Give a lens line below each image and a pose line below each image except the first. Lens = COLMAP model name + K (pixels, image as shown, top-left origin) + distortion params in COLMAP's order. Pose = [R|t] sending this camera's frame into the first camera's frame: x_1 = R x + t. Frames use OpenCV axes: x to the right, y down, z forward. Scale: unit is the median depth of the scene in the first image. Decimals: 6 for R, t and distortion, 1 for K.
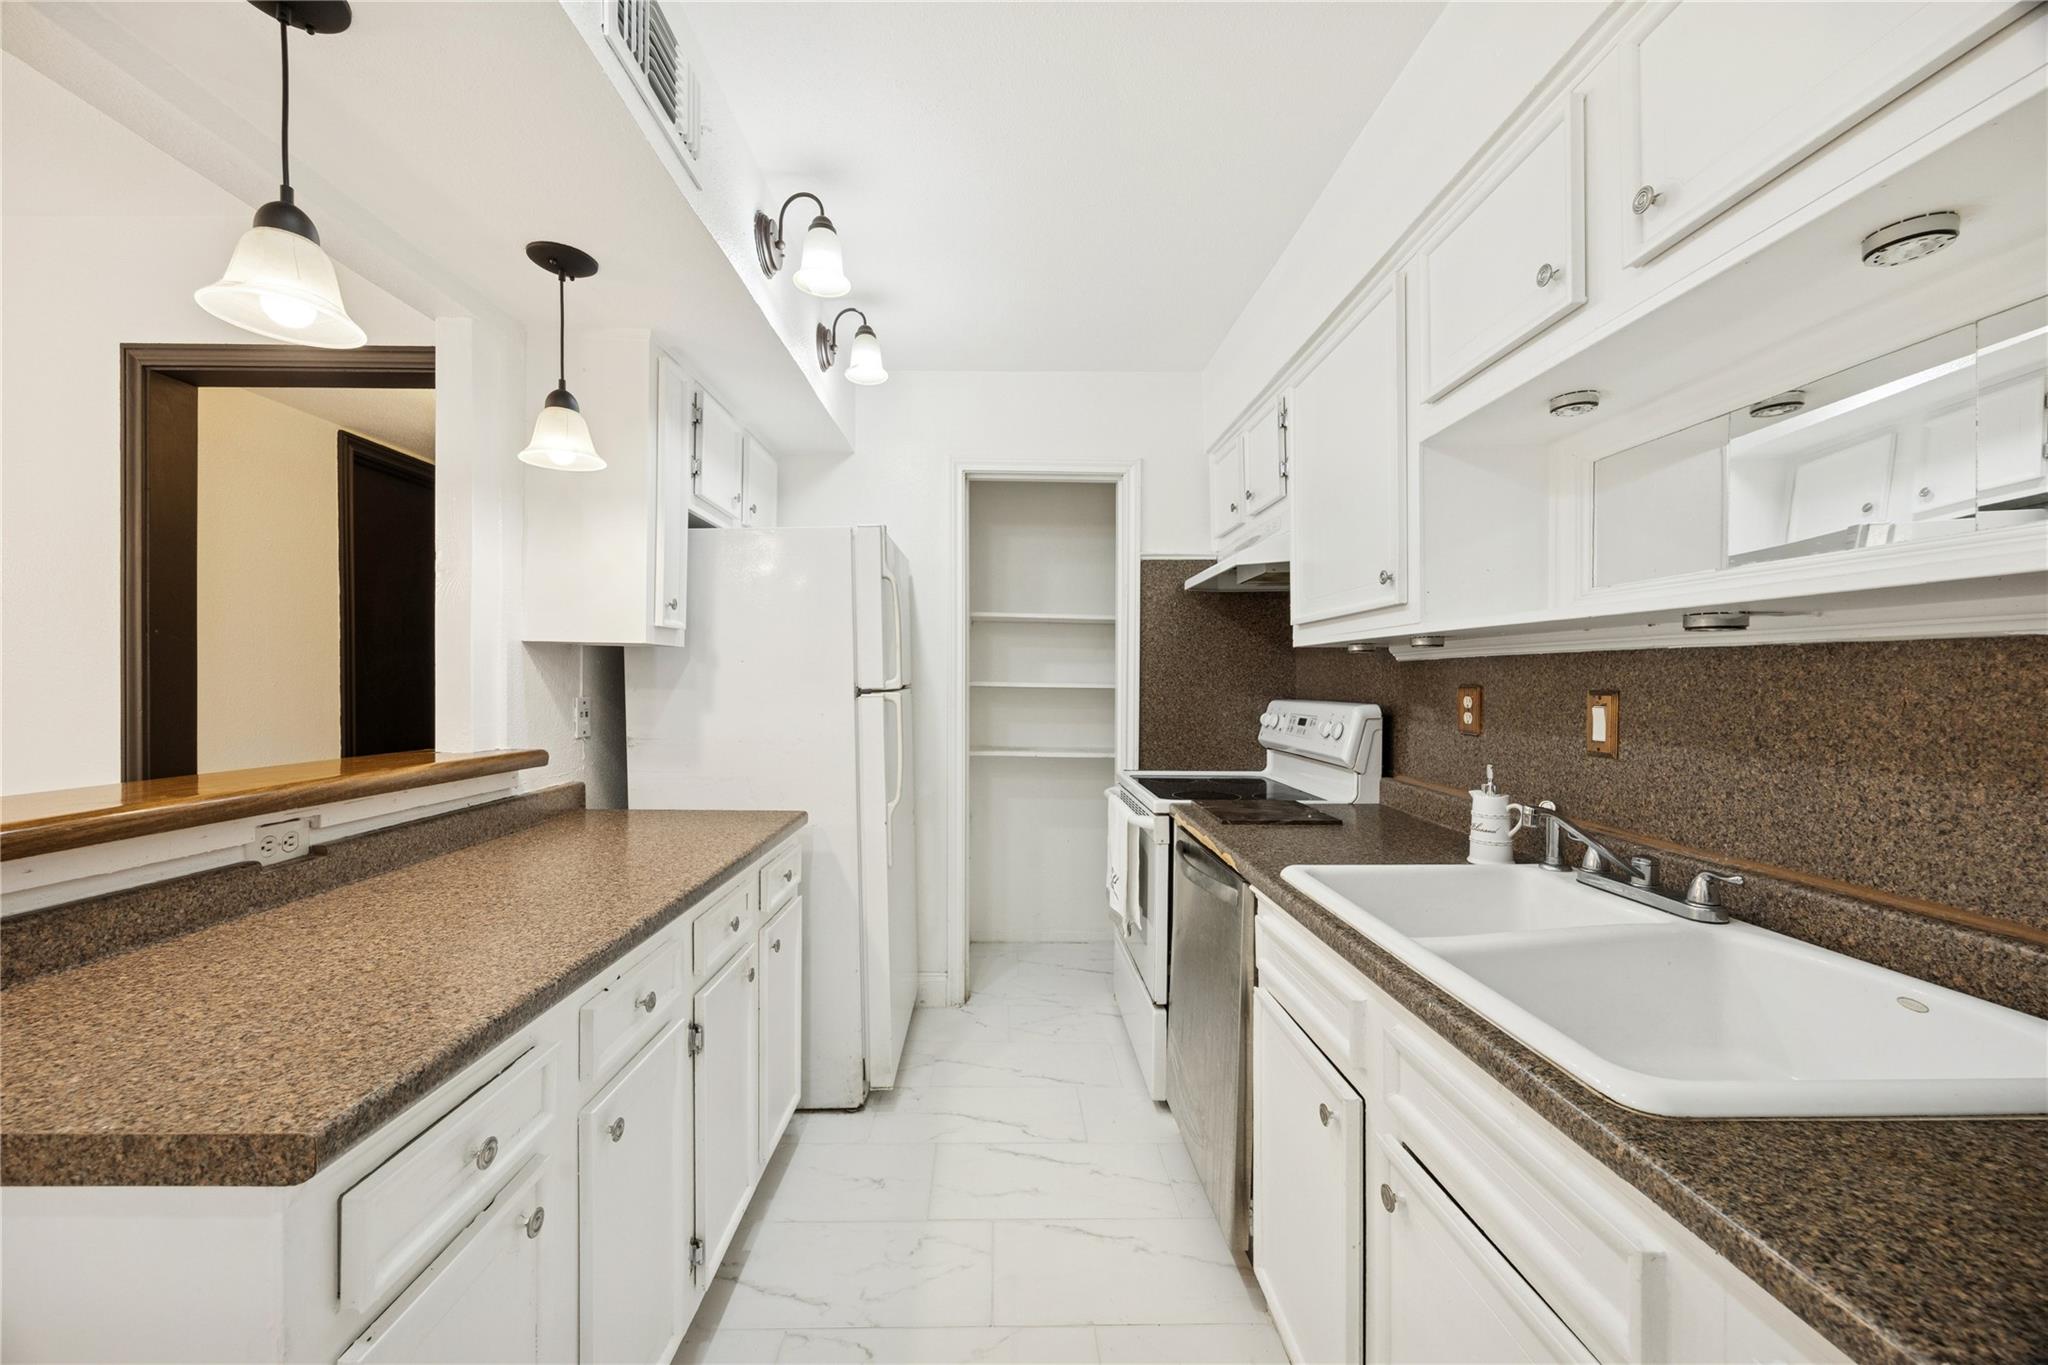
lens RADIAL K [[812.6, 0, 1024.0], [0, 812.6, 682.5], [0, 0, 1]] dist [0.001545, 0.000056]
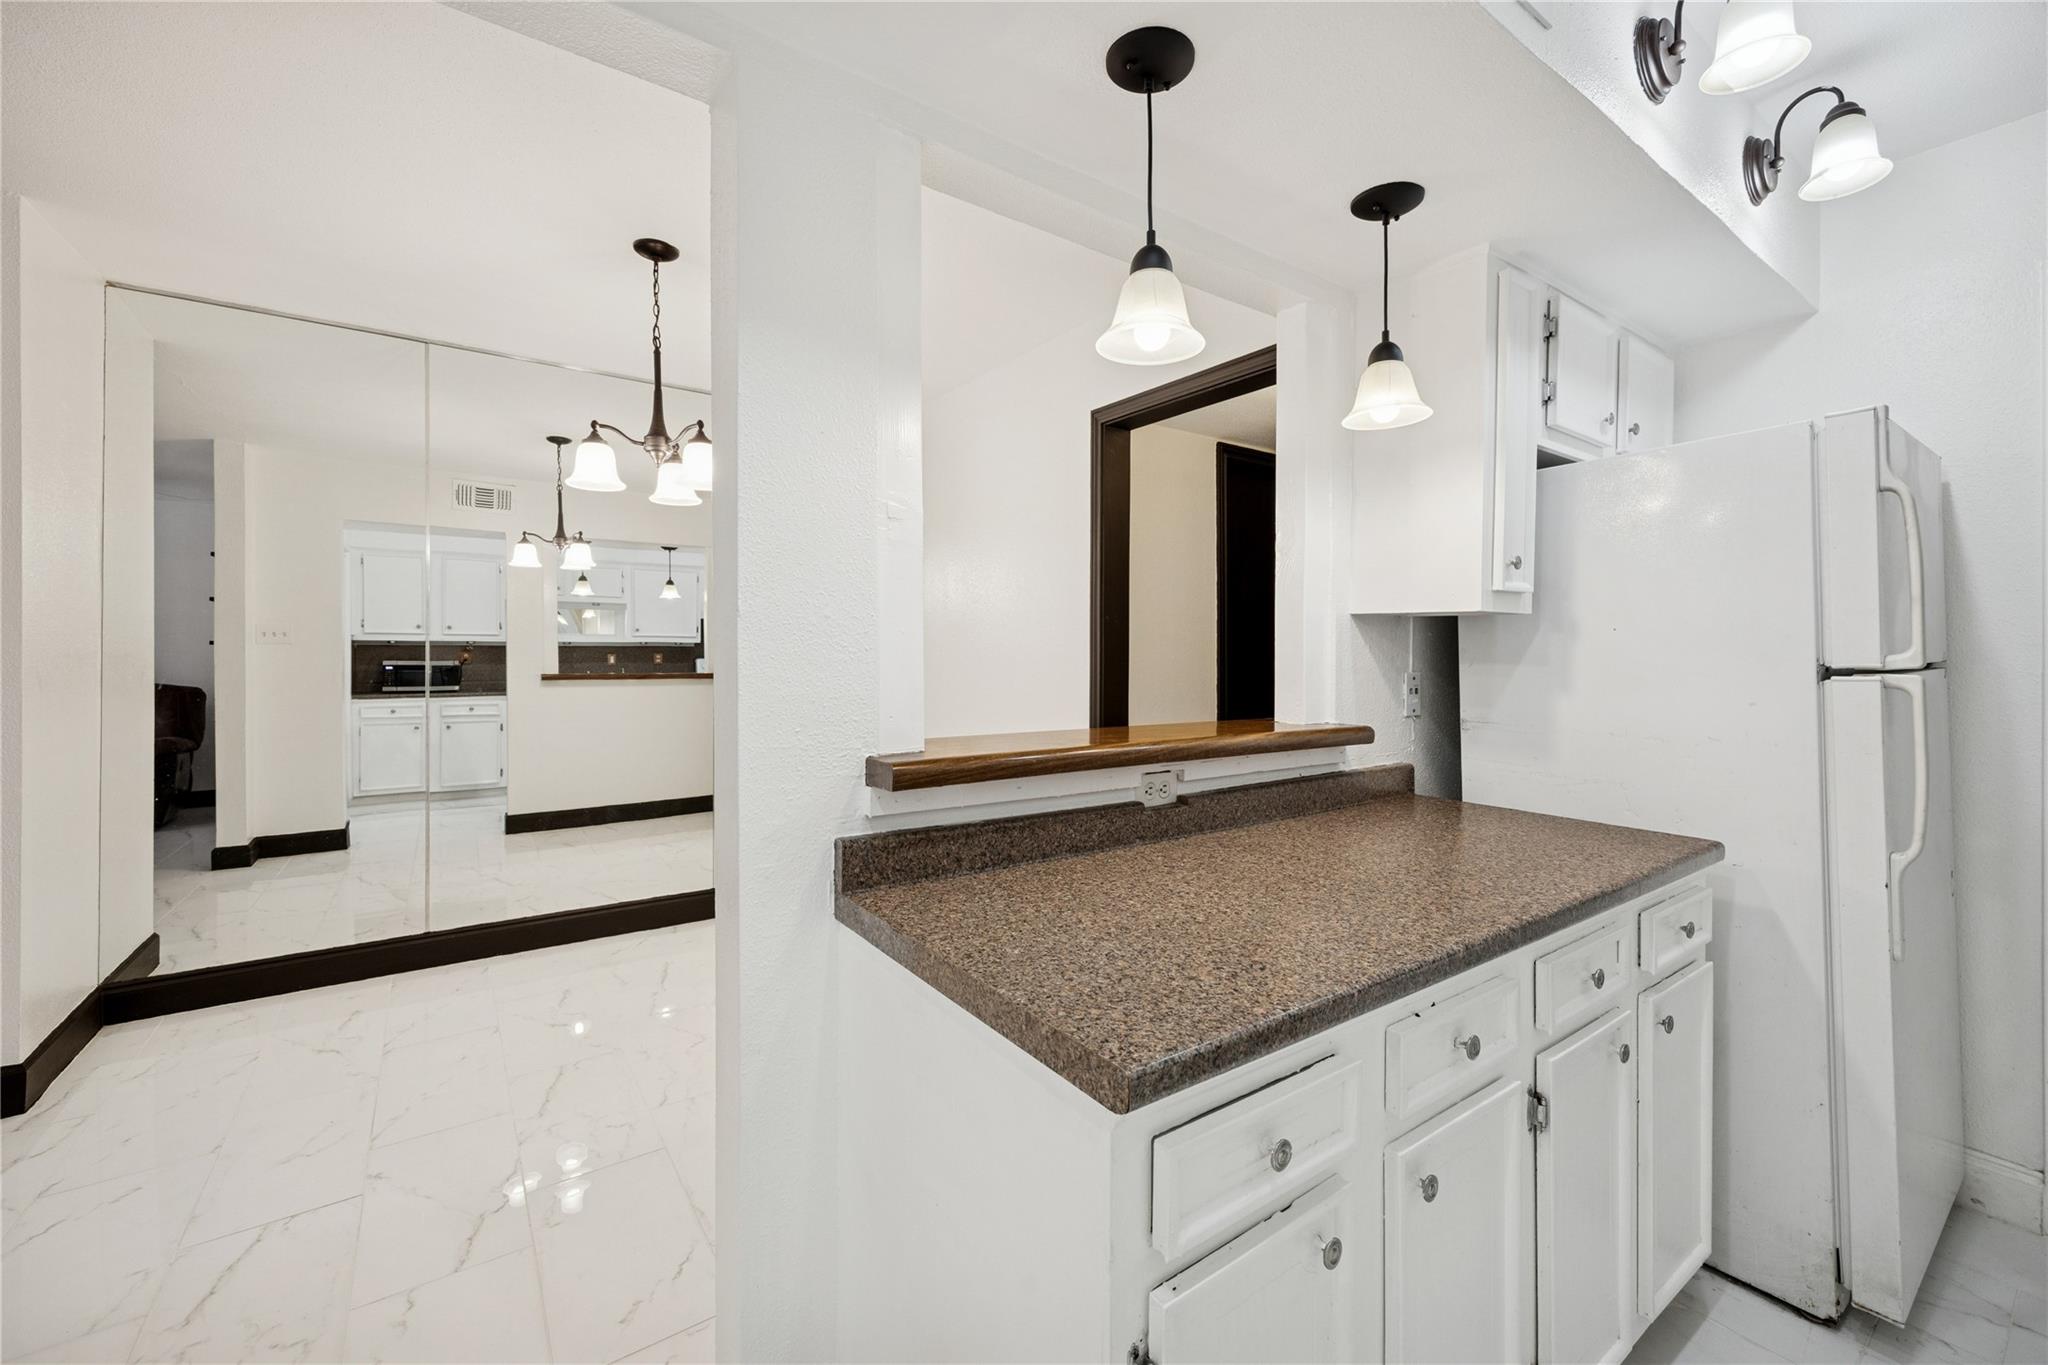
lens RADIAL K [[814.5, 0, 1017.6], [0, 814.5, 653.6], [0, 0, 1]] dist [0.003680, 0.000046]
pose [[0.557707, 0.000523, -0.830038, -0.027300], [-0.004120, 0.999989, -0.002139, 0.000617], [0.830028, 0.004613, 0.557703, 0.128134]]
